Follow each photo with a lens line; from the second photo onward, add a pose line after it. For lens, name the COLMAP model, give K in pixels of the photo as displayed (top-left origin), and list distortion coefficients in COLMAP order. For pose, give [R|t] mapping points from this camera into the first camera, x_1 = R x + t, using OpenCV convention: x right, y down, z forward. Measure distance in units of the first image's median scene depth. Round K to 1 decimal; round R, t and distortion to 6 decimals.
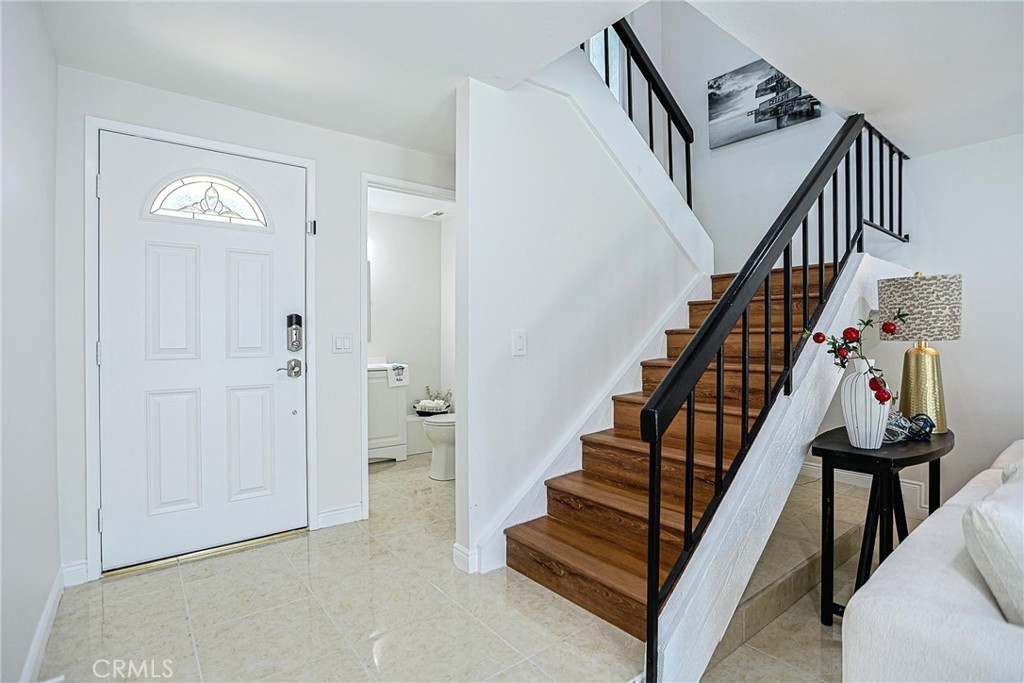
lens RADIAL K [[496.7, 0, 512.3], [0, 496.7, 345.2], [0, 0, 1]] dist [-0.032661, -0.000152]
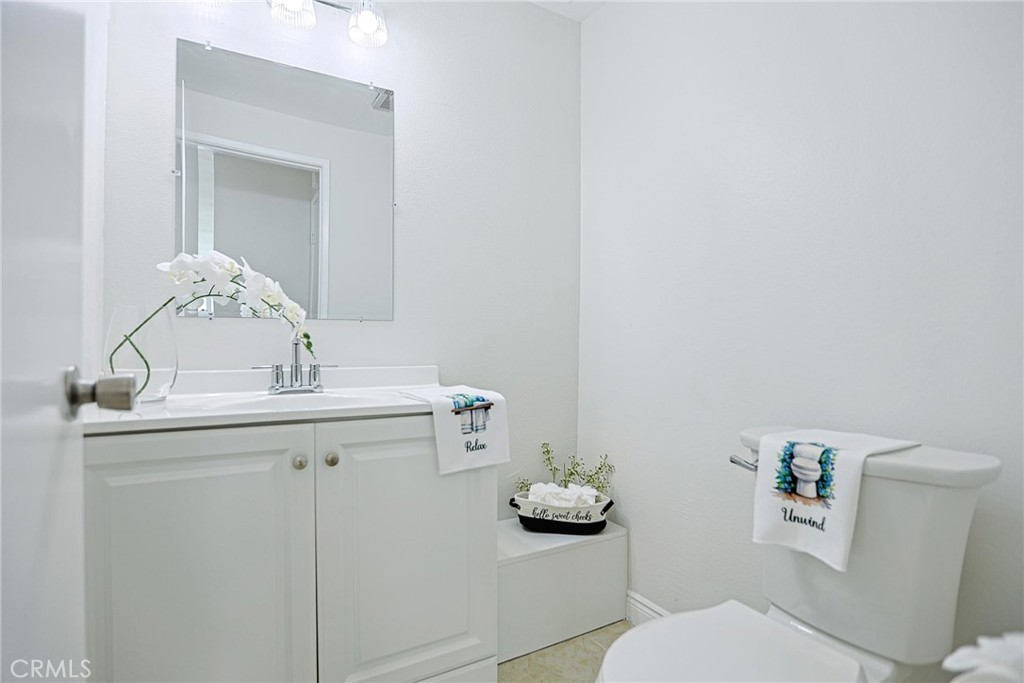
lens RADIAL K [[496.7, 0, 513.7], [0, 496.7, 347.4], [0, 0, 1]] dist [-0.032661, -0.000152]
pose [[0.989409, 0.010717, -0.144761, -0.146953], [-0.012487, 0.999858, -0.011321, 0.013834], [0.144619, 0.013009, 0.989402, 0.640119]]
